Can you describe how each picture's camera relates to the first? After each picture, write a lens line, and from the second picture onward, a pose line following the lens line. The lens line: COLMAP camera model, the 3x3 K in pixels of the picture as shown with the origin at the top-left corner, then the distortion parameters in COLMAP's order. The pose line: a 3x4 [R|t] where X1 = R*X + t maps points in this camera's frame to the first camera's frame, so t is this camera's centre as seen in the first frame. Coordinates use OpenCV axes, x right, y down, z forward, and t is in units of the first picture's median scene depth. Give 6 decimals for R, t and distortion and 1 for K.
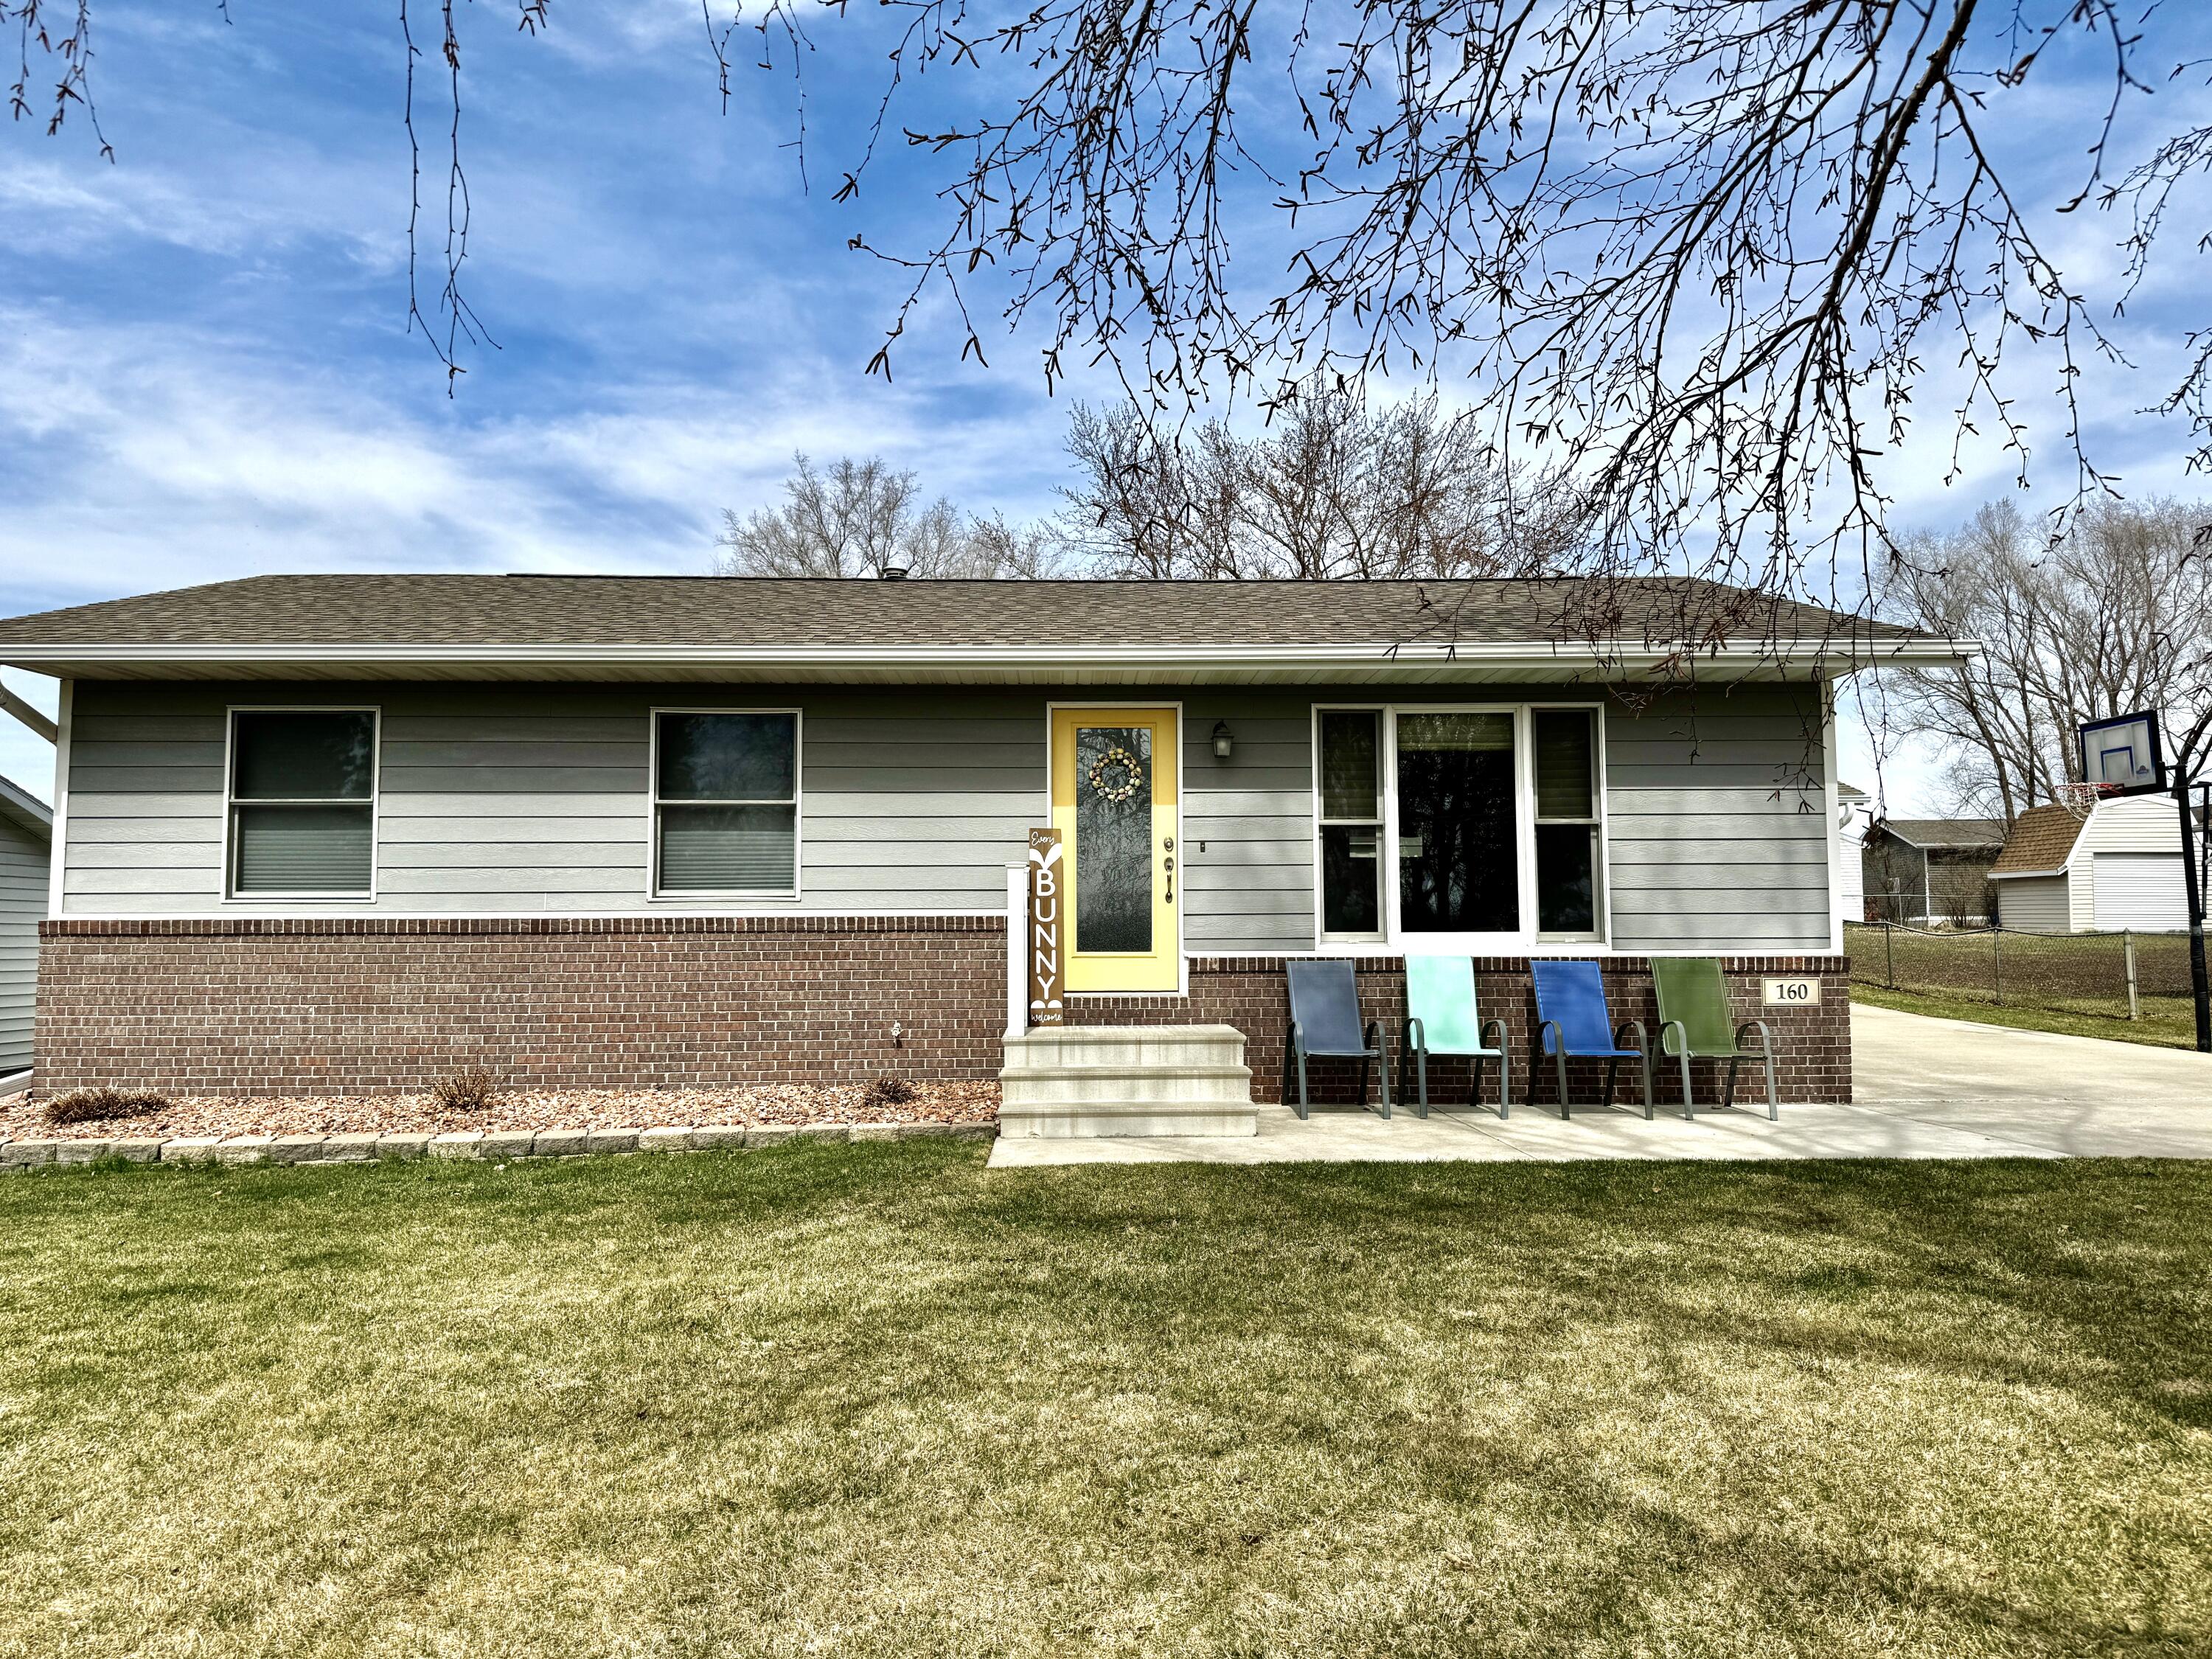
lens RADIAL K [[1355.3, 0, 1100.4], [0, 1355.3, 838.5], [0, 0, 1]] dist [0.103474, -0.121269]
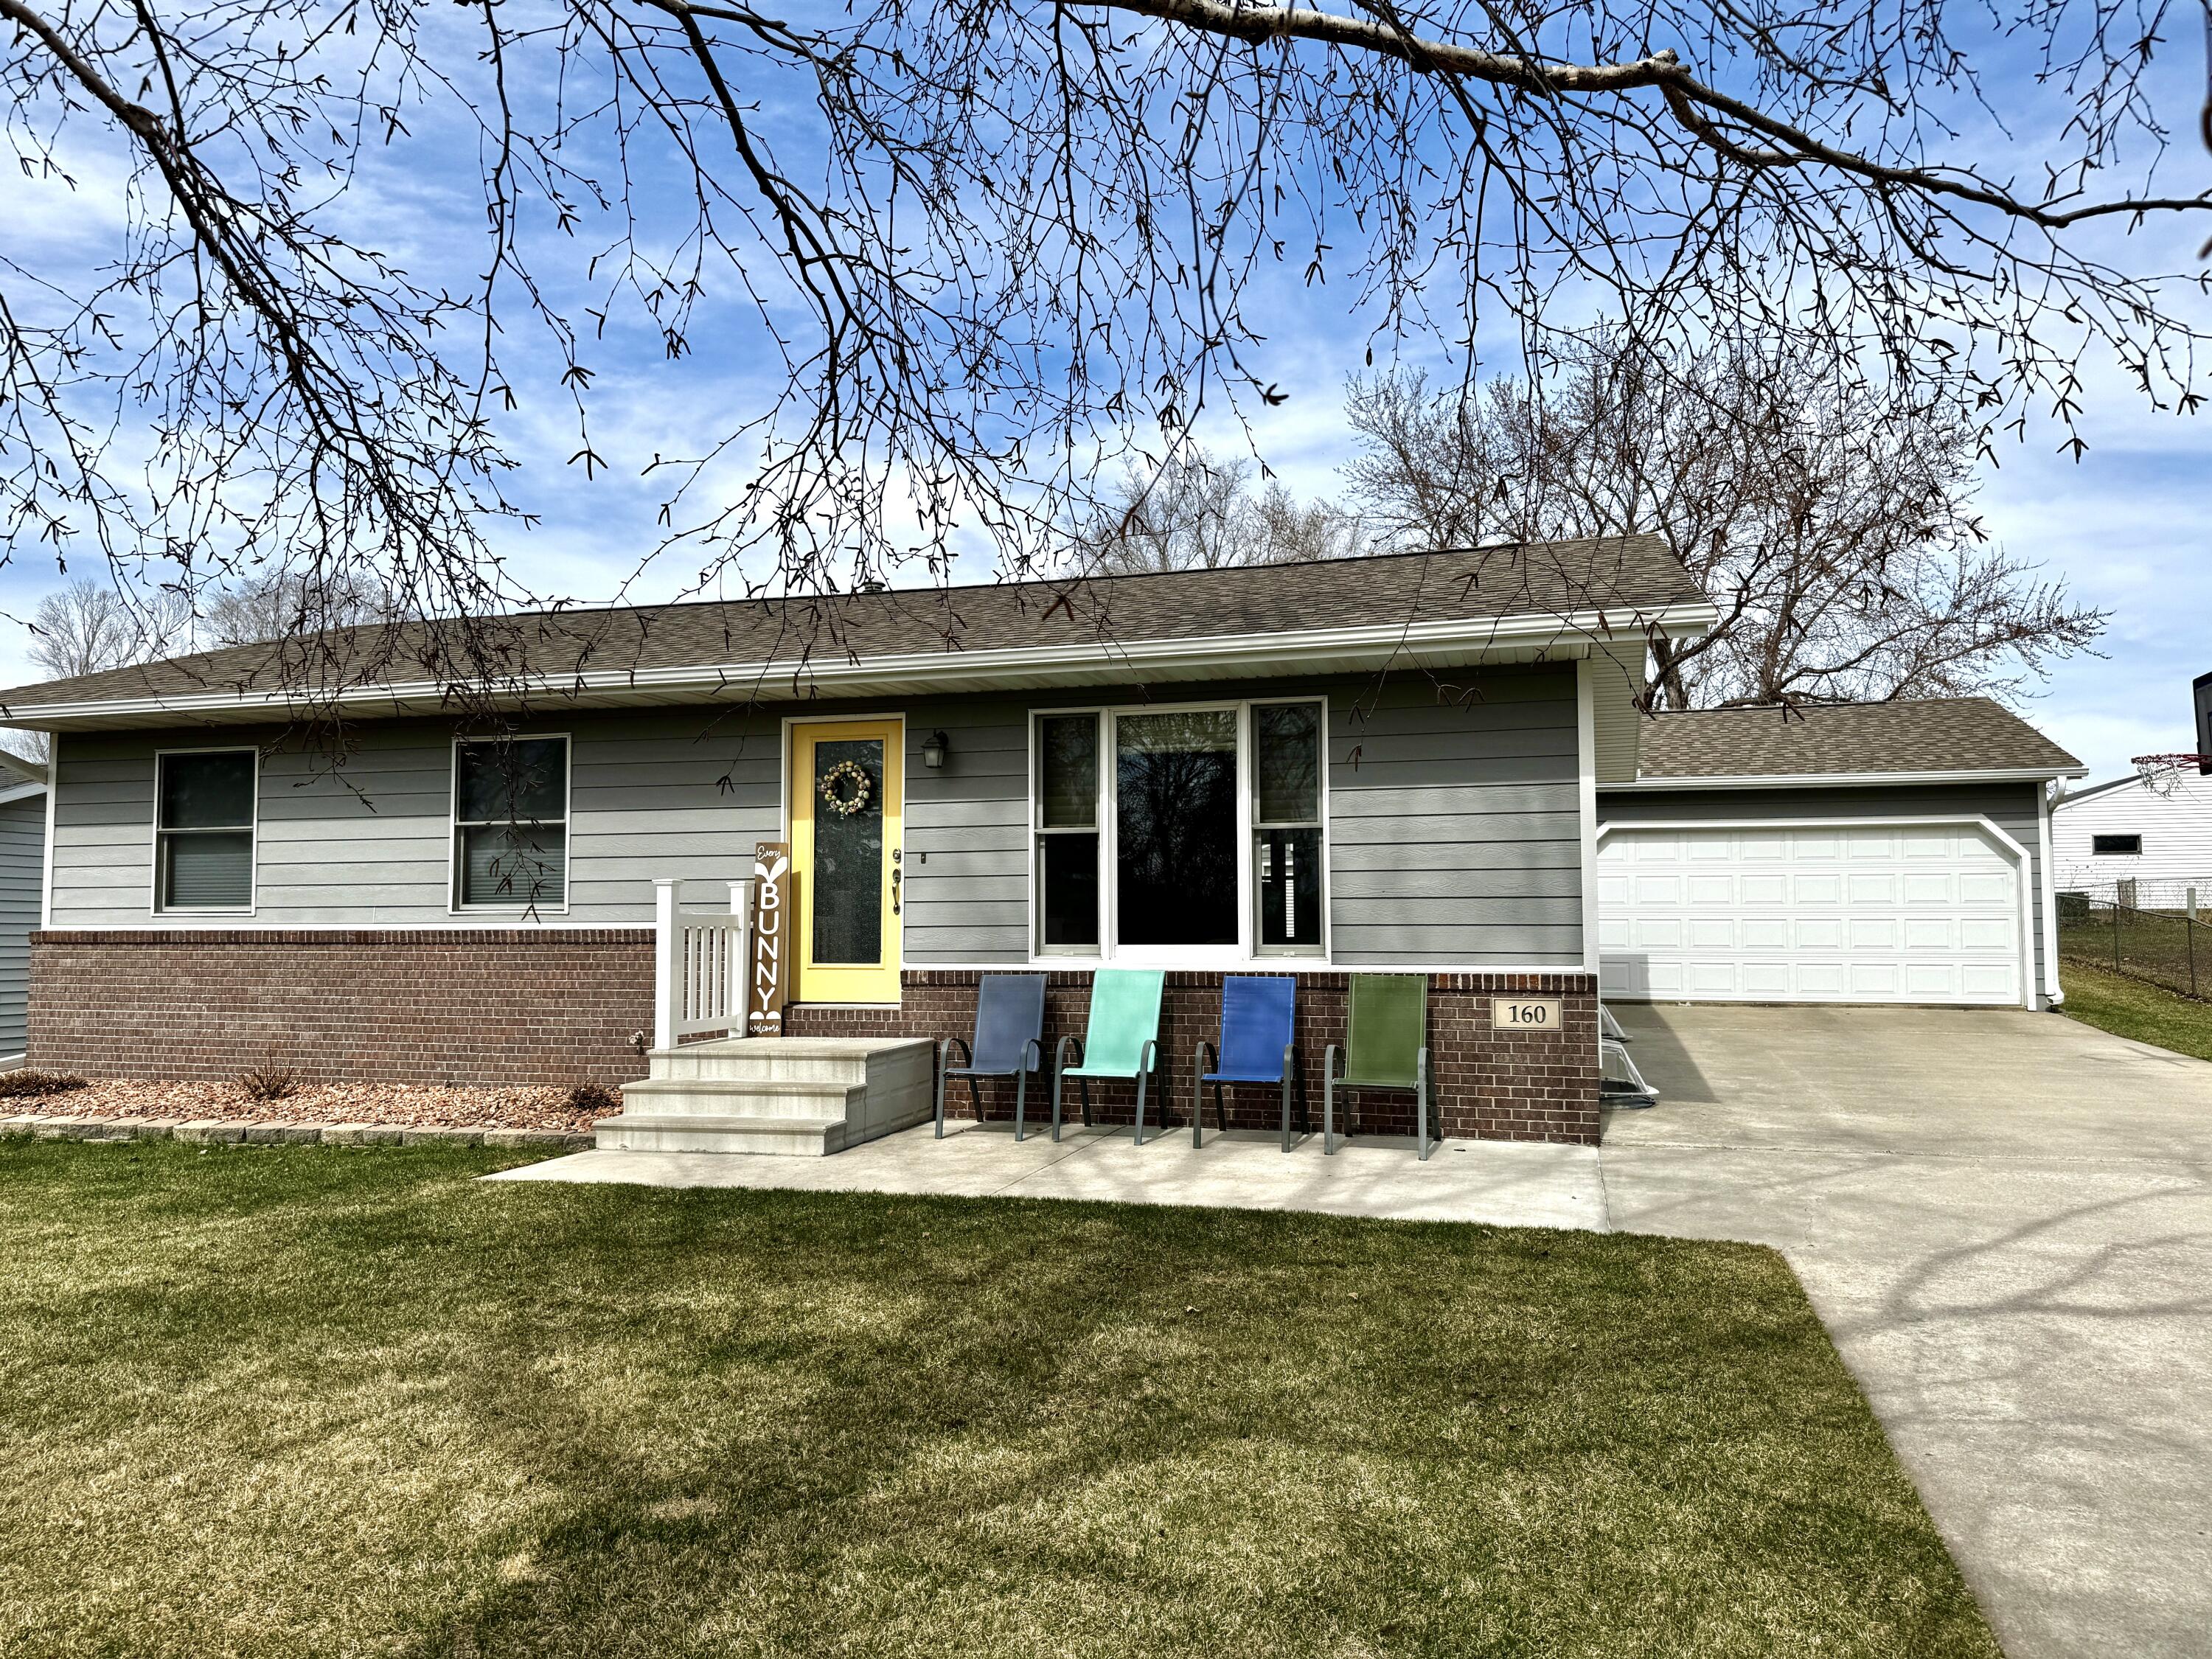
lens RADIAL K [[1355.3, 0, 1100.4], [0, 1355.3, 838.5], [0, 0, 1]] dist [0.103474, -0.121269]
pose [[0.960371, -0.016828, -0.278216, 0.483446], [0.020138, 0.999756, 0.009044, -0.014759], [0.277996, -0.014288, 0.960476, 0.084863]]
